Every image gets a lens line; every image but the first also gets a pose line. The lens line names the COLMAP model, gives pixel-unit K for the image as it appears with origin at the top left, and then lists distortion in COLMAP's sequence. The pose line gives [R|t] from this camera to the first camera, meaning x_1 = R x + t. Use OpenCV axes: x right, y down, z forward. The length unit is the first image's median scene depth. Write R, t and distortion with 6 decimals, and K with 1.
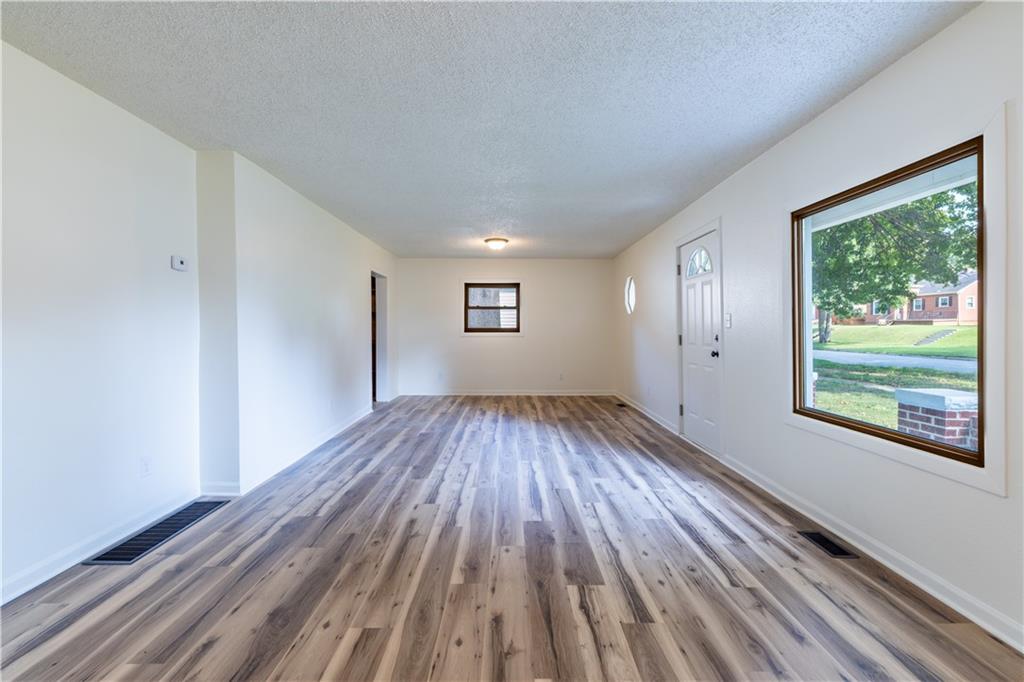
lens RADIAL K [[441.9, 0, 512.7], [0, 441.9, 333.7], [0, 0, 1]] dist [-0.007648, 0.003167]
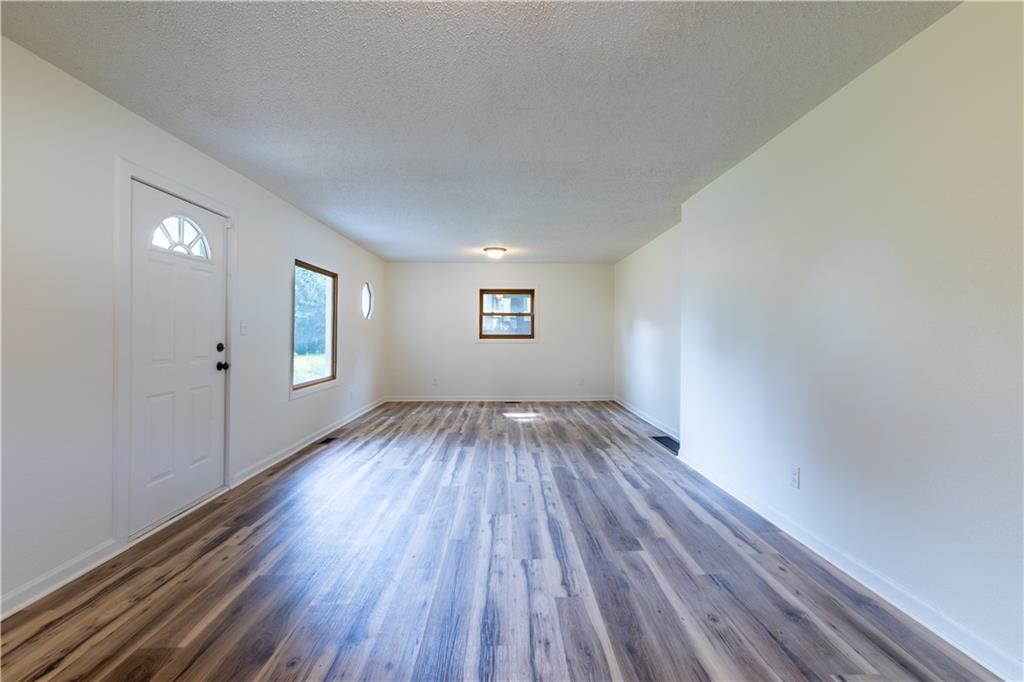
lens RADIAL K [[441.9, 0, 510.8], [0, 441.9, 335.7], [0, 0, 1]] dist [-0.007648, 0.003167]
pose [[-0.999990, 0.000946, -0.004398, -0.084162], [0.000893, 0.999926, 0.012105, -0.022695], [0.004409, 0.012101, -0.999917, 2.062515]]
